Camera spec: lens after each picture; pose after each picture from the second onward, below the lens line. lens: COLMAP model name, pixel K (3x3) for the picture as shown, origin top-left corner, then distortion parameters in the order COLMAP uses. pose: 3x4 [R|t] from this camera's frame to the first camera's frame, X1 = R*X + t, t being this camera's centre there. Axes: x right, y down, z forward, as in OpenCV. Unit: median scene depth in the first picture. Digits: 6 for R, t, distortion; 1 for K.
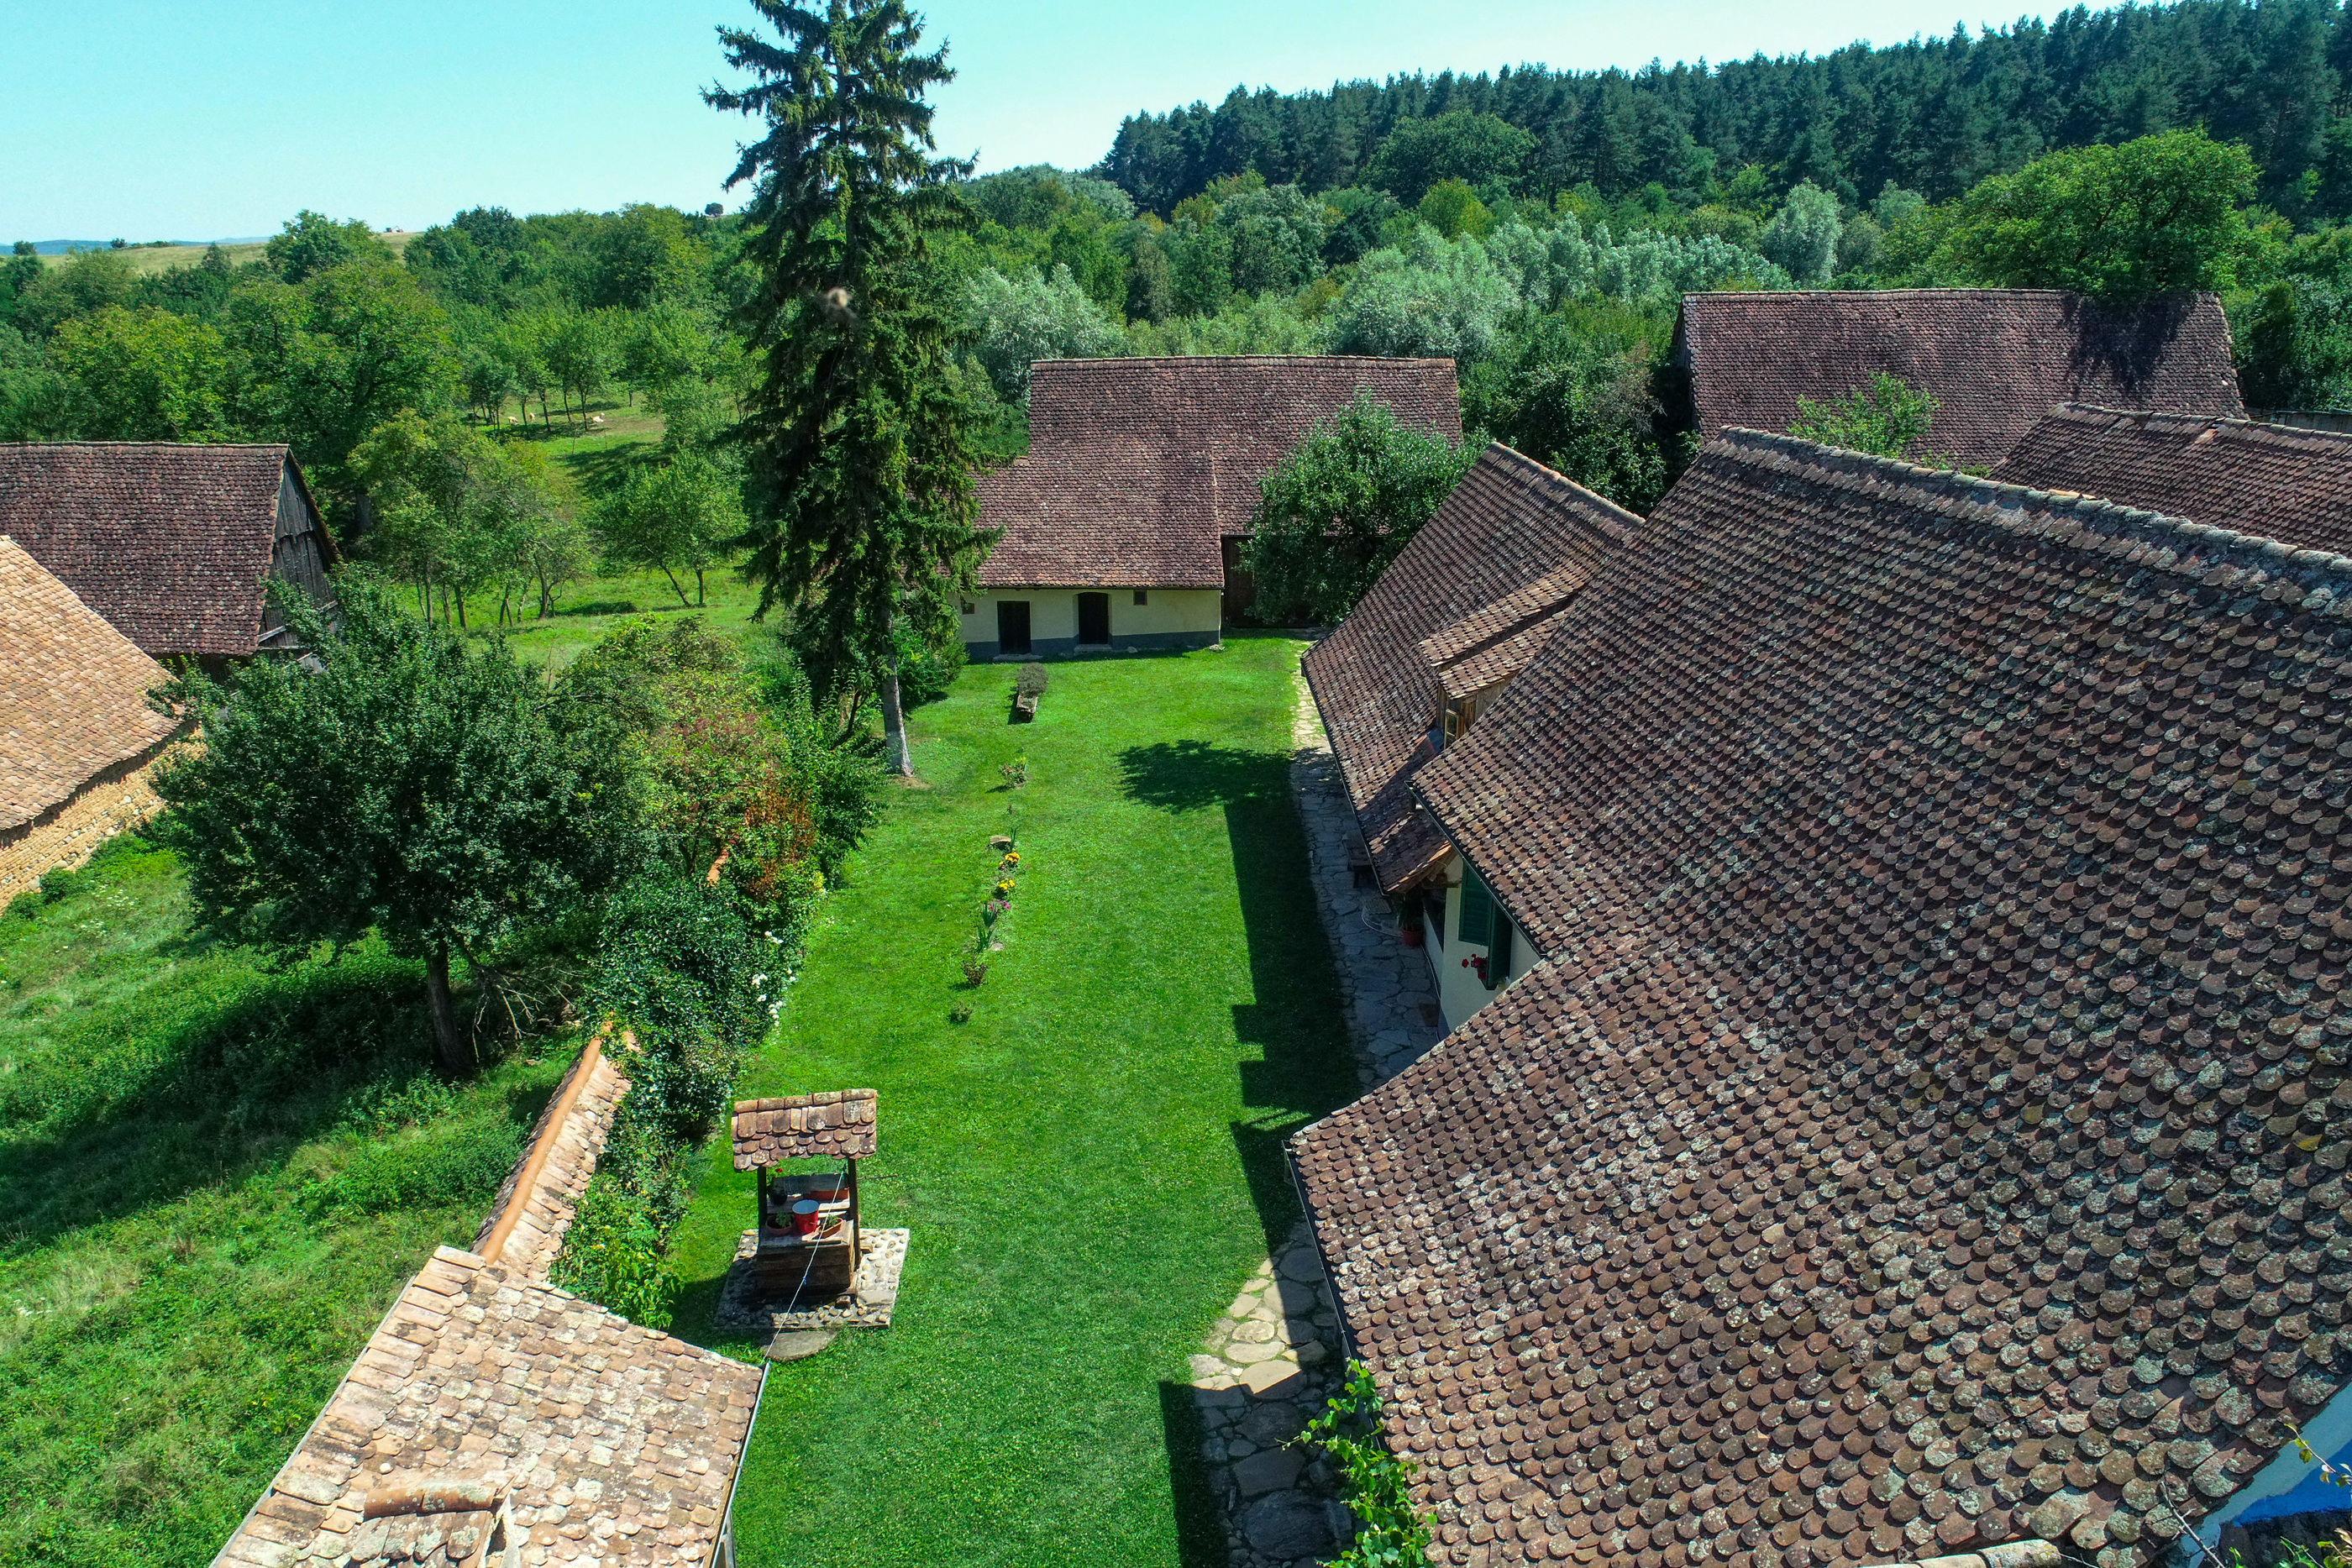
lens RADIAL K [[1571.8, 0, 1173.1], [0, 1571.8, 789.2], [0, 0, 1]] dist [-0.007391, 0.005184]
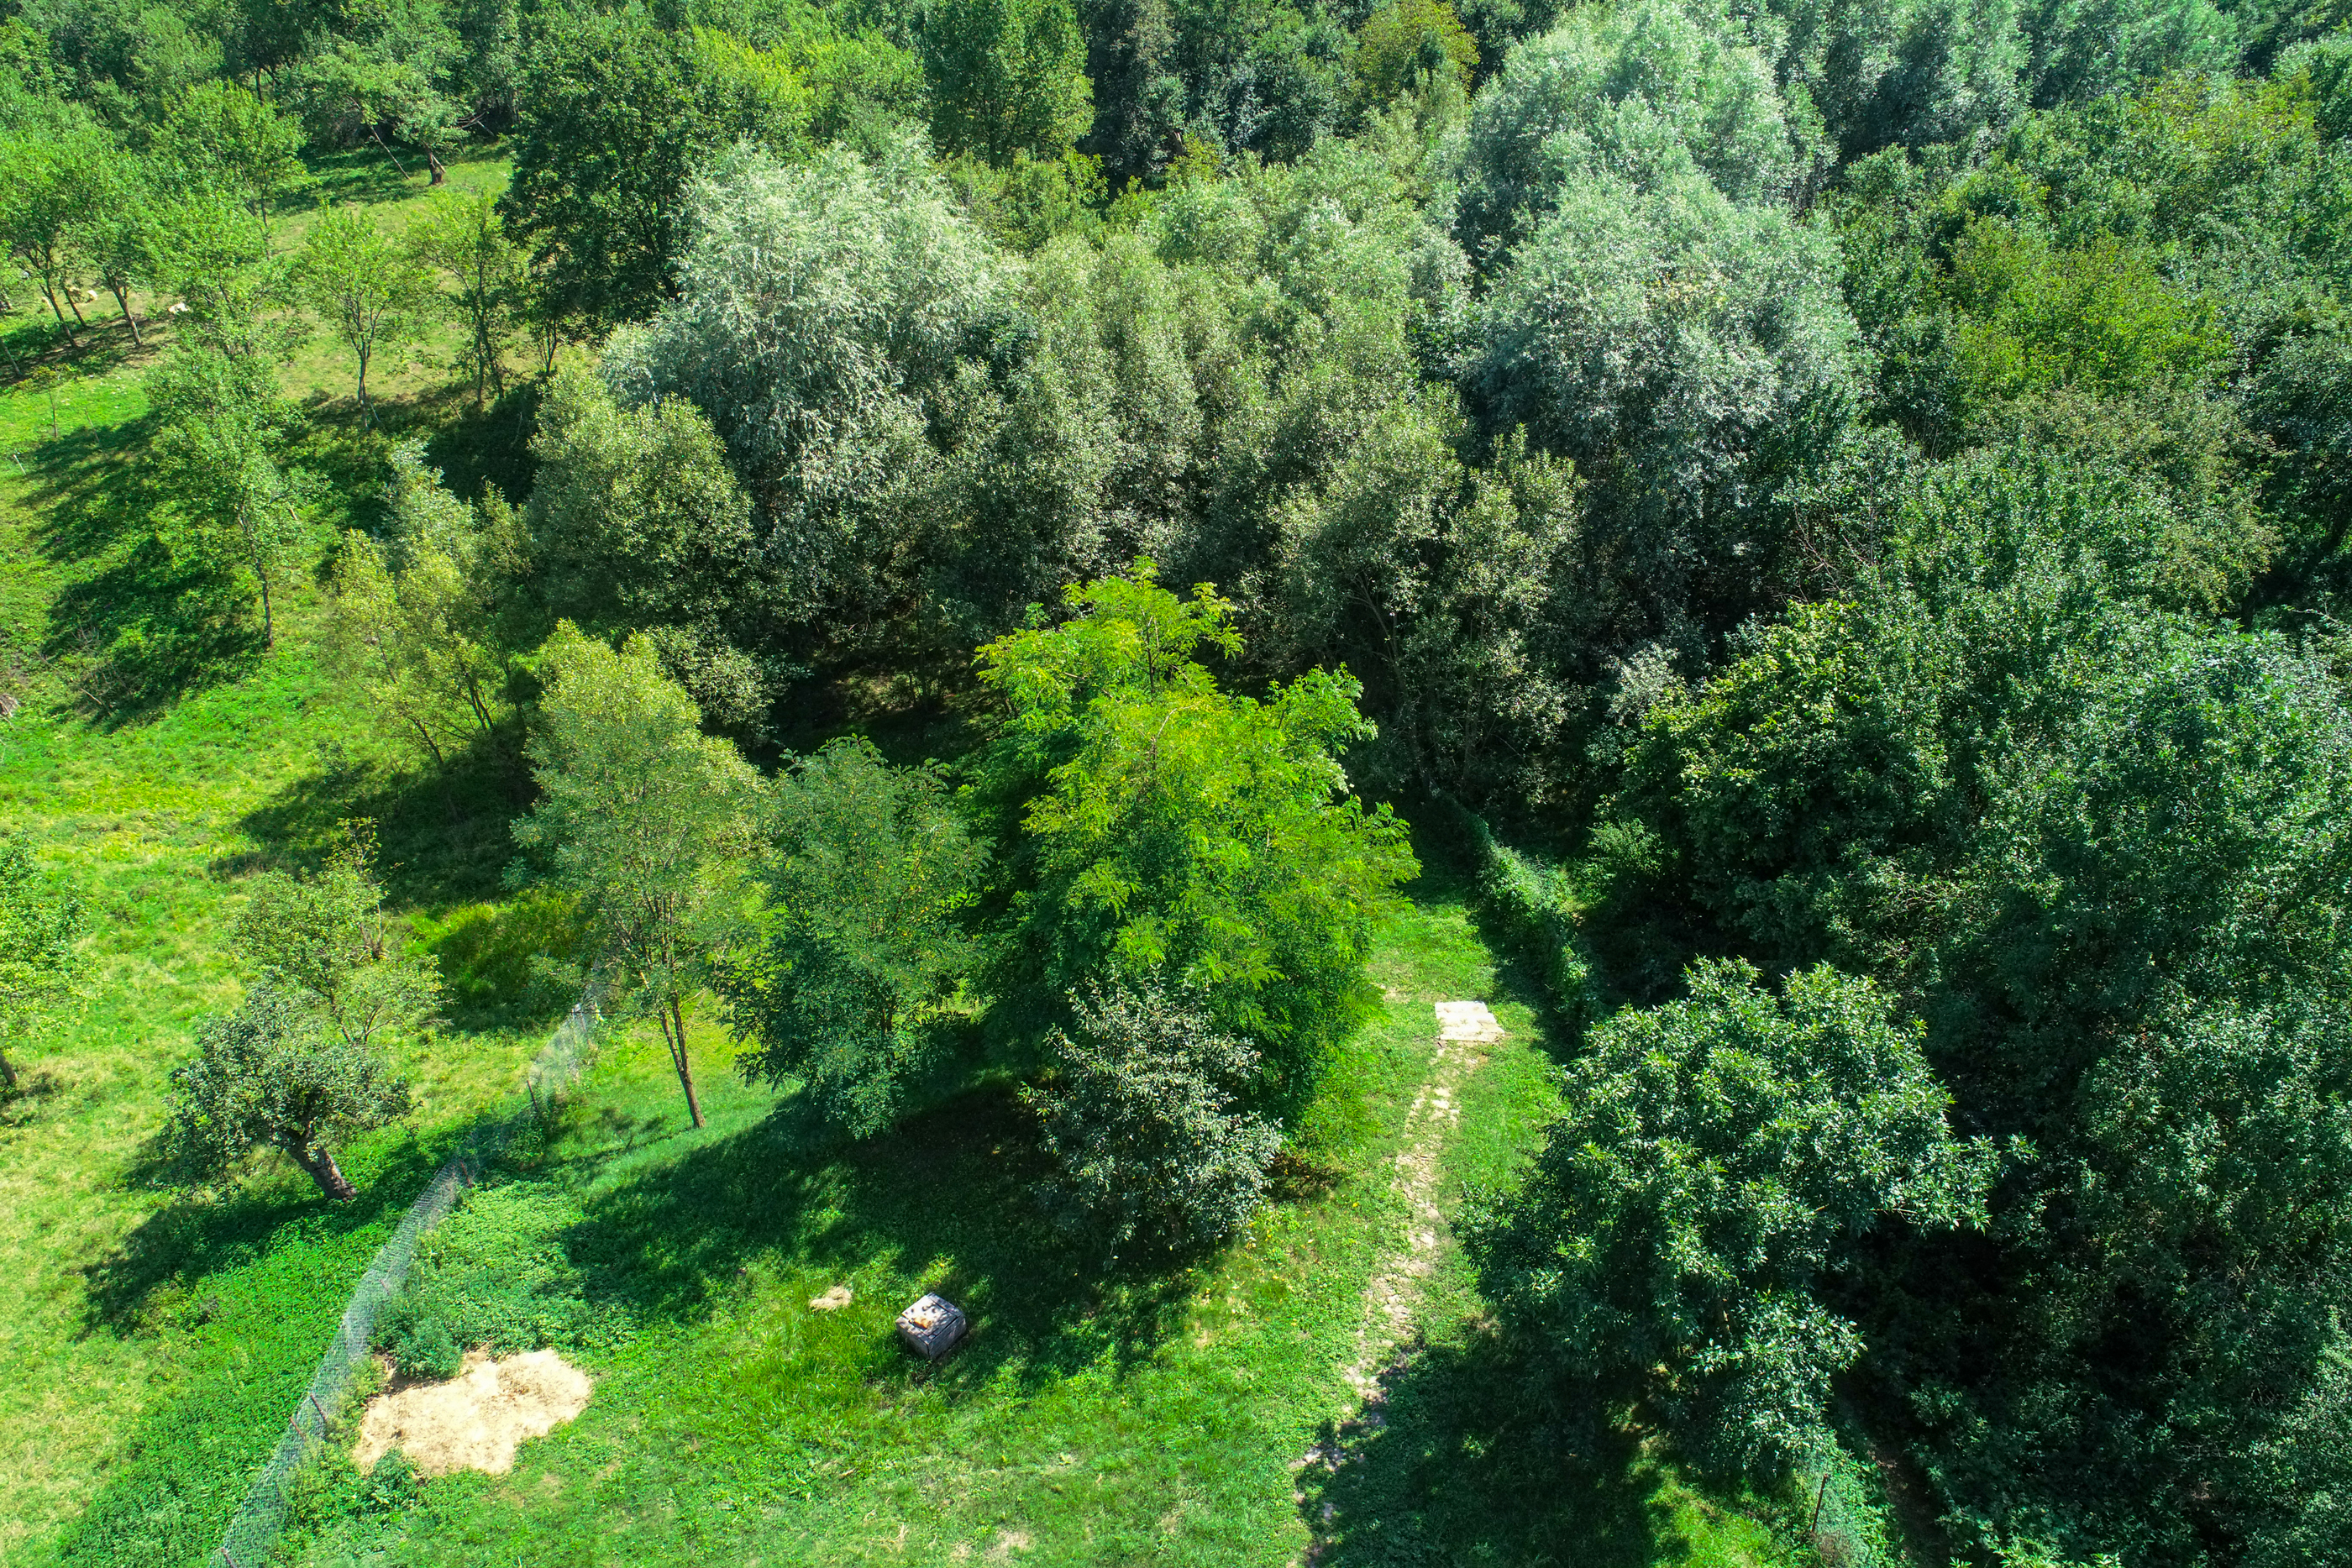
lens RADIAL K [[1571.8, 0, 1175.7], [0, 1571.8, 785.6], [0, 0, 1]] dist [-0.007391, 0.005184]
pose [[0.999669, 0.013510, -0.021912, 0.078732], [-0.008136, 0.973395, 0.228988, -0.715826], [0.024423, -0.228733, 0.973183, 1.427351]]
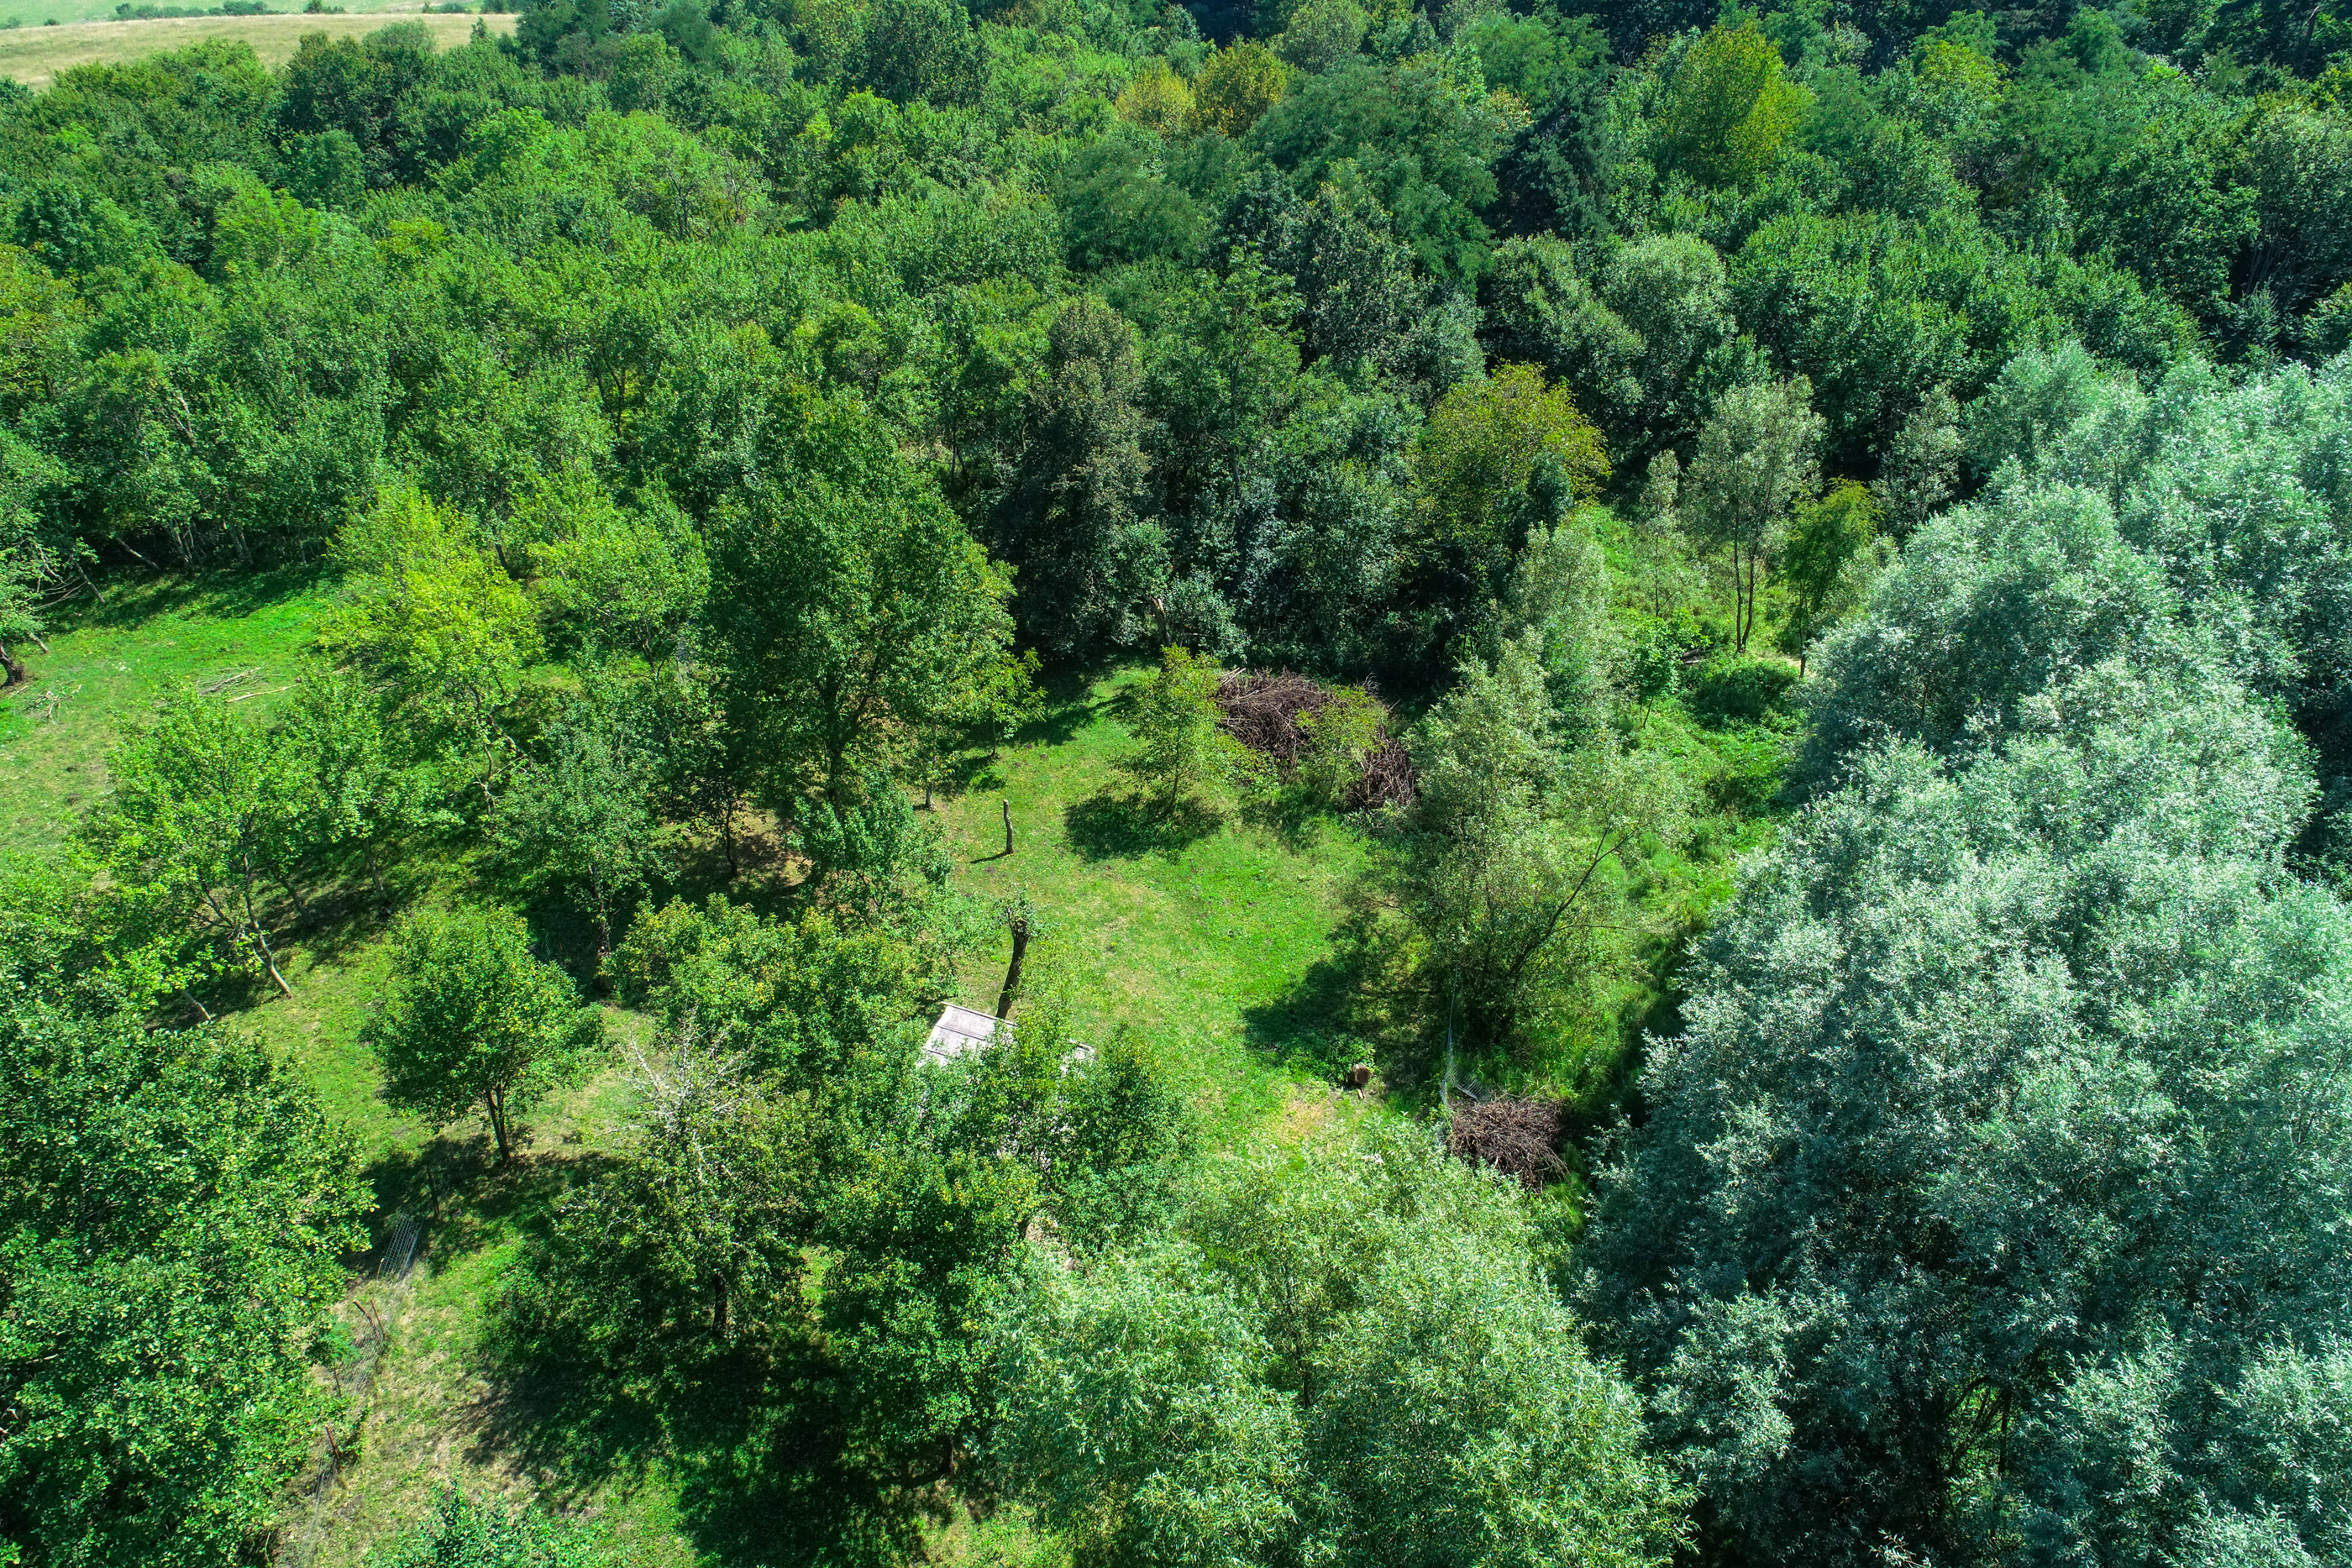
lens RADIAL K [[1571.8, 0, 1166.9], [0, 1571.8, 772.7], [0, 0, 1]] dist [-0.007391, 0.005184]
pose [[0.999002, 0.019459, -0.040208, 0.093951], [-0.012959, 0.987669, 0.156016, -1.278964], [0.042748, -0.155339, 0.986936, 2.550286]]
